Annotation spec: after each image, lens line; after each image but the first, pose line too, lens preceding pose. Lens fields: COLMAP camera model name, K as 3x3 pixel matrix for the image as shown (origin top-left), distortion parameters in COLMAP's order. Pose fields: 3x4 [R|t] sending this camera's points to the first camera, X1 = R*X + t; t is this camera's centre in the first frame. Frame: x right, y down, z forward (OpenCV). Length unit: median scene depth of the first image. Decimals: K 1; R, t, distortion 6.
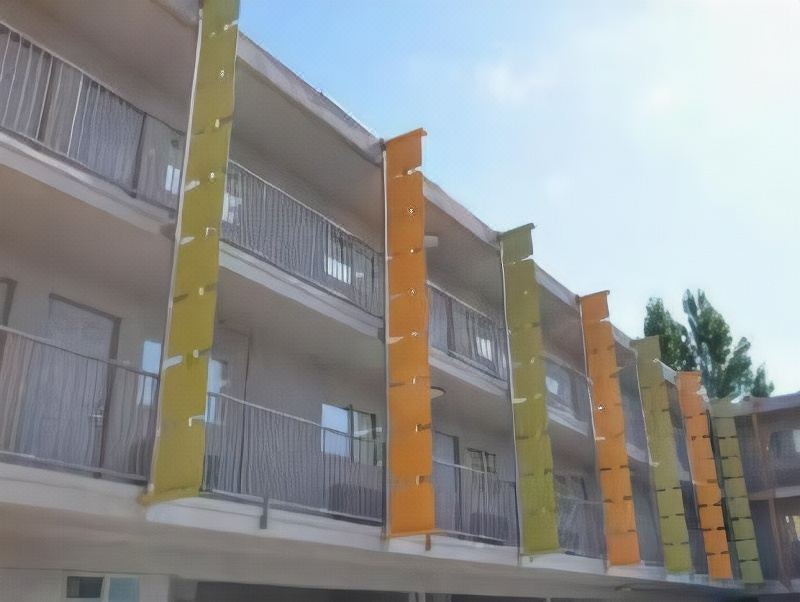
lens RADIAL K [[798.1, 0, 400.0], [0, 798.1, 301.0], [0, 0, 1]] dist [0.002616, 0.005989]
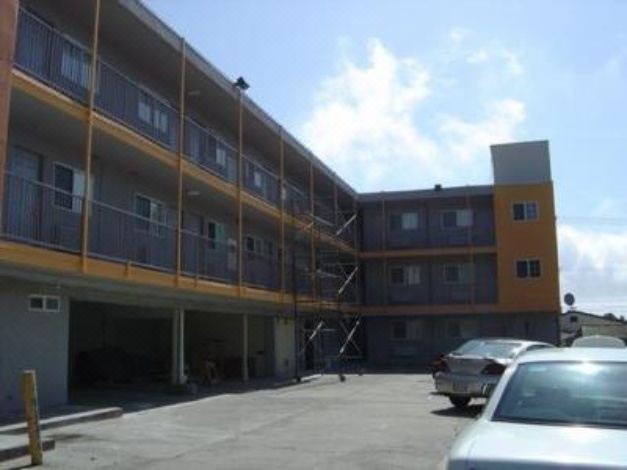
lens RADIAL K [[625.5, 0, 313.5], [0, 625.5, 235.0], [0, 0, 1]] dist [0.002616, 0.005989]
pose [[0.947780, 0.055074, 0.314134, -0.200324], [-0.125735, 0.969724, 0.209345, -0.159158], [-0.293093, -0.237911, 0.926010, -0.437947]]
